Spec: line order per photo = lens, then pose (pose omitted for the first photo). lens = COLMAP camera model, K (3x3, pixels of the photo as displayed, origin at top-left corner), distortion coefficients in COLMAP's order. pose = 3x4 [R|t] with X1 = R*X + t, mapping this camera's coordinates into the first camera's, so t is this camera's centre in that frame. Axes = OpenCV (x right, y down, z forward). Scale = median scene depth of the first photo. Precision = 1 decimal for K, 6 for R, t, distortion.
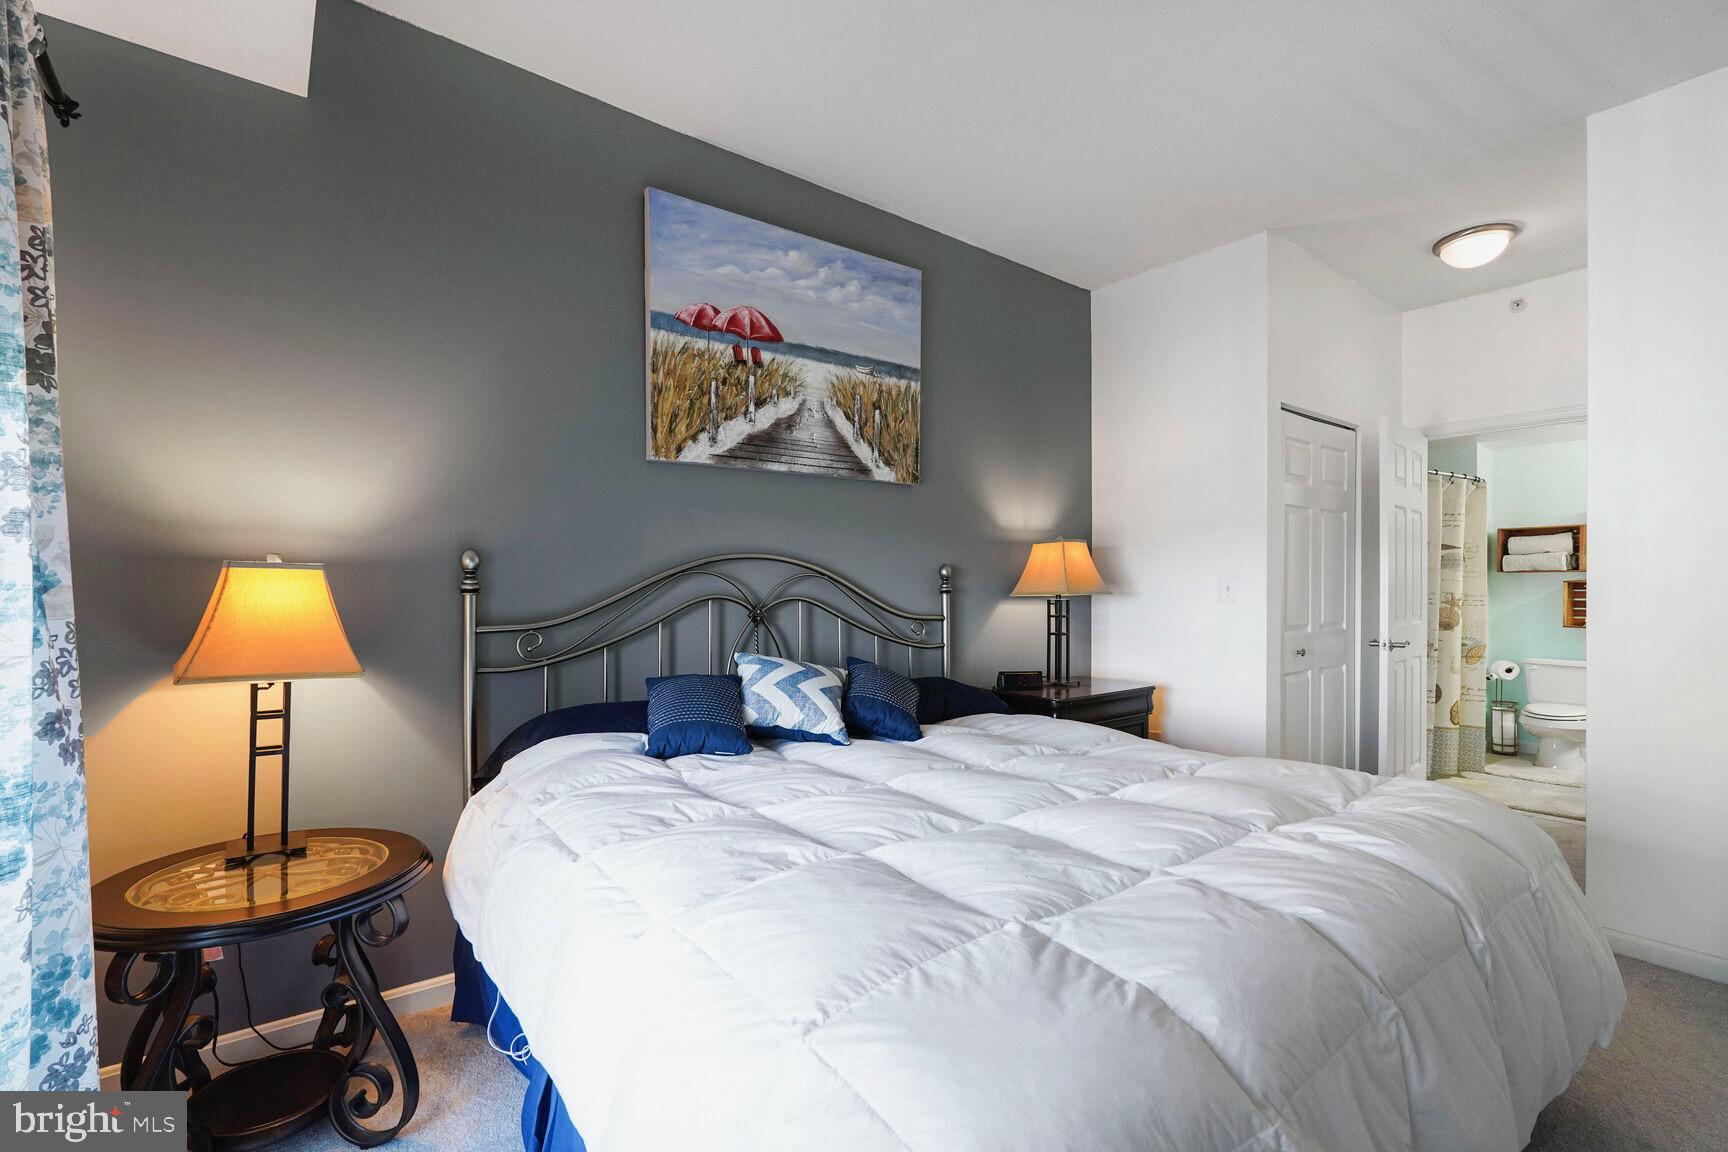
lens RADIAL K [[765.2, 0, 860.8], [0, 765.2, 589.6], [0, 0, 1]] dist [-0.023568, 0.011238]
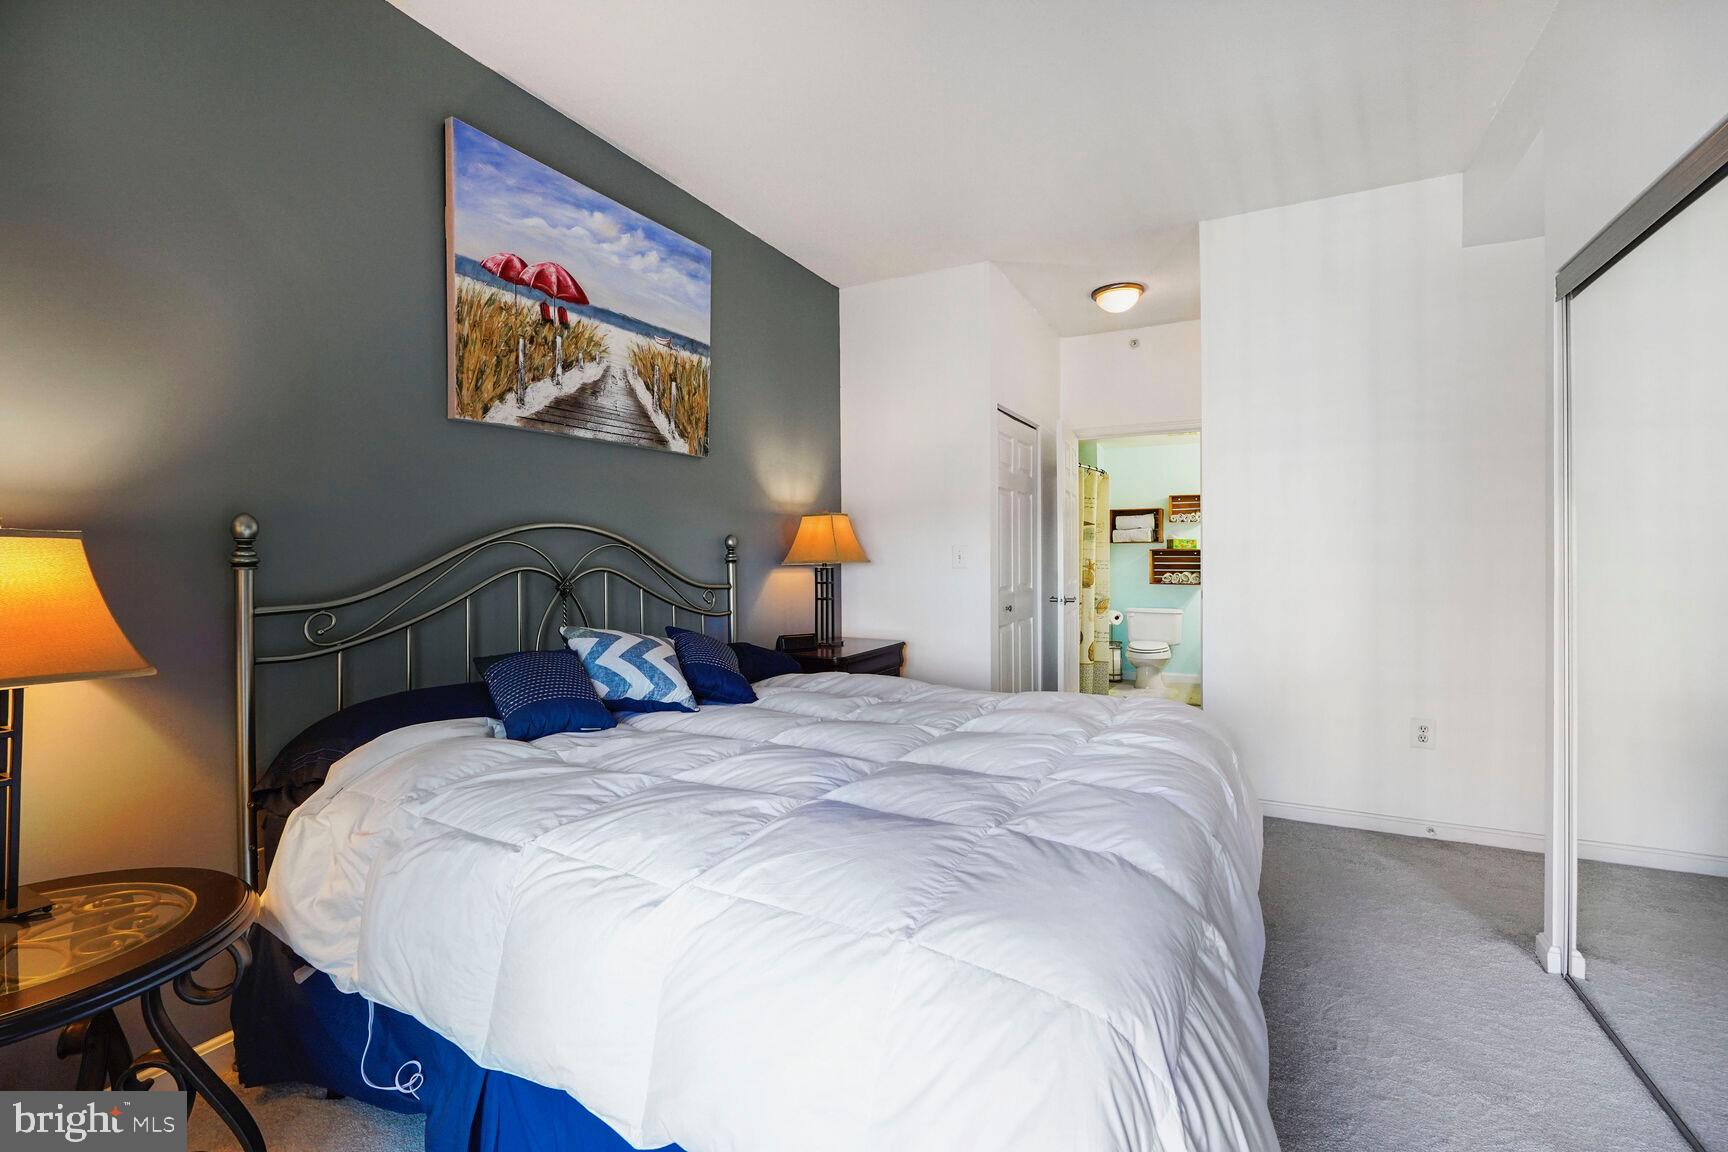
lens RADIAL K [[756.7, 0, 854.6], [0, 756.7, 556.1], [0, 0, 1]] dist [-0.014360, 0.000680]
pose [[0.910154, -0.005238, 0.414237, -0.195188], [0.006495, 0.999978, -0.001626, -0.001615], [-0.414219, 0.004171, 0.910168, -0.010023]]
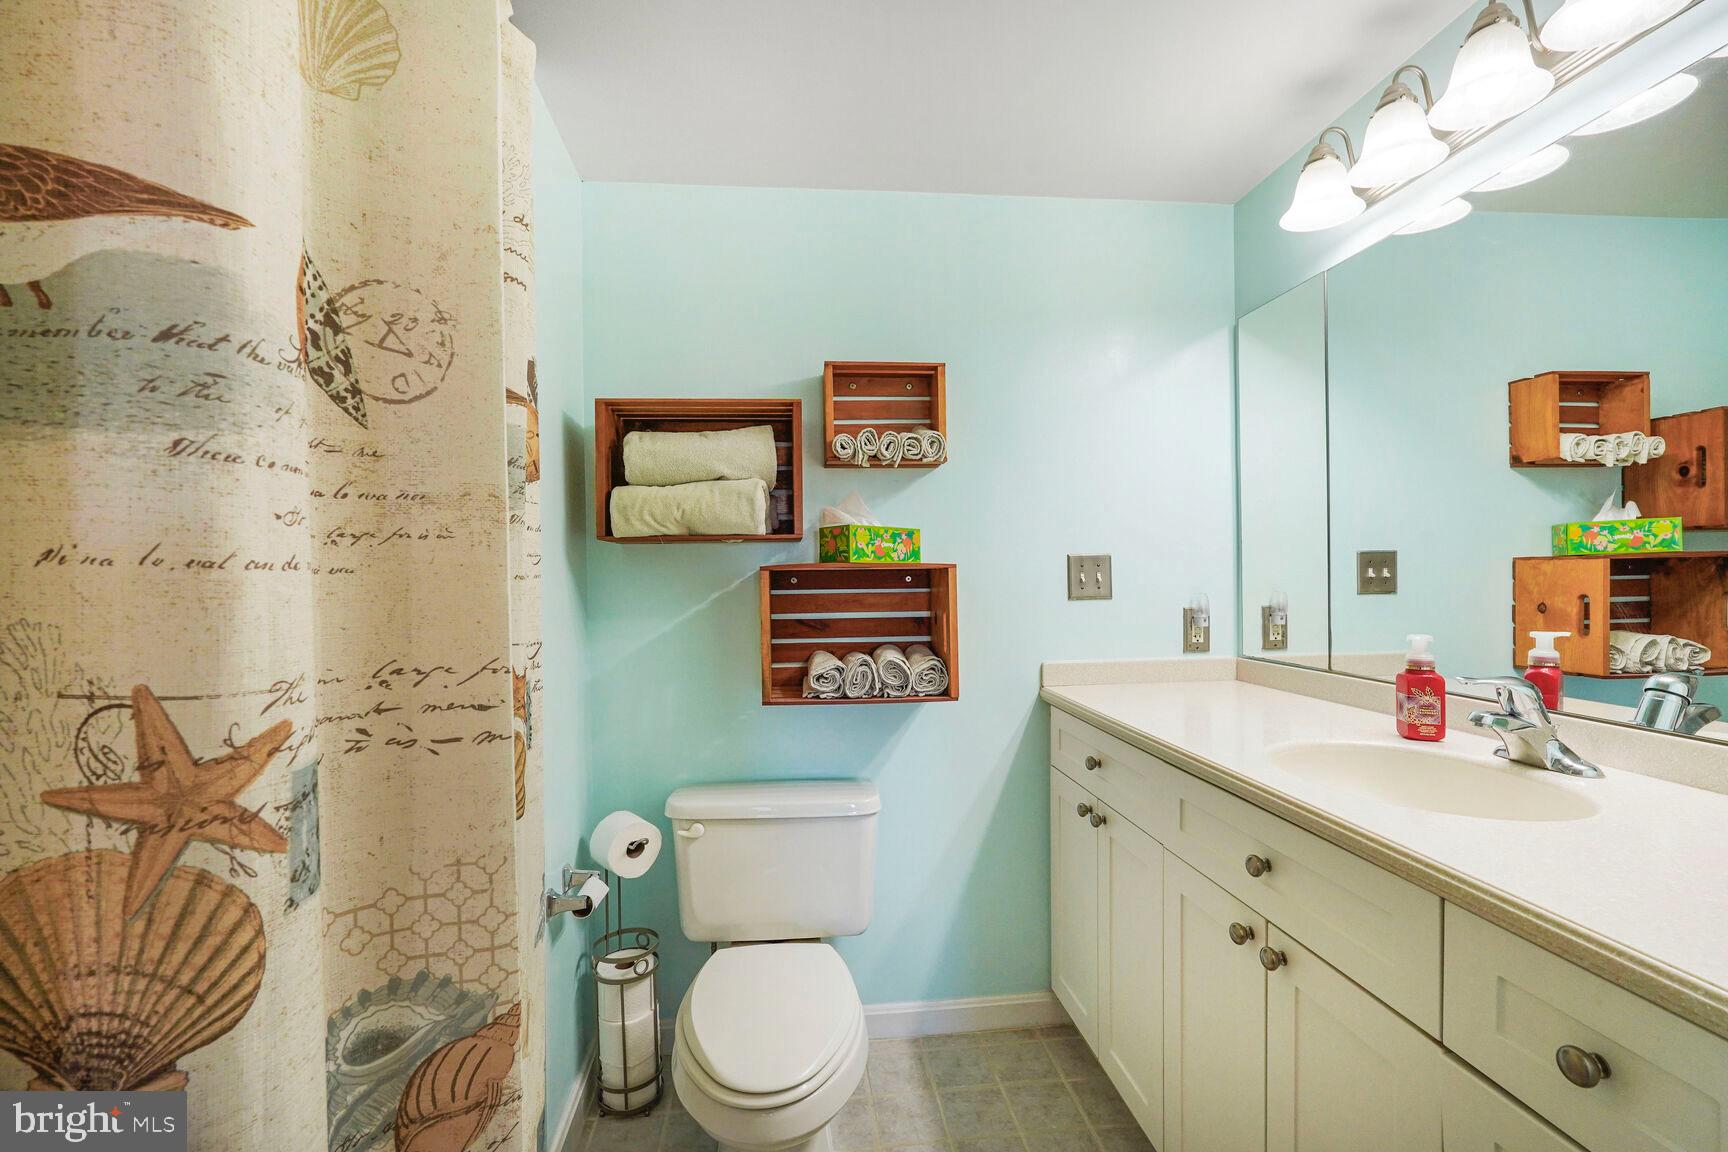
lens RADIAL K [[759.1, 0, 864.0], [0, 759.1, 576.0], [0, 0, 1]] dist [-0.007470, 0.000144]
pose [[0.526755, -0.020788, 0.849763, 1.241940], [0.020587, 0.999720, 0.011695, -0.019637], [-0.849768, 0.011333, 0.527036, 1.456470]]
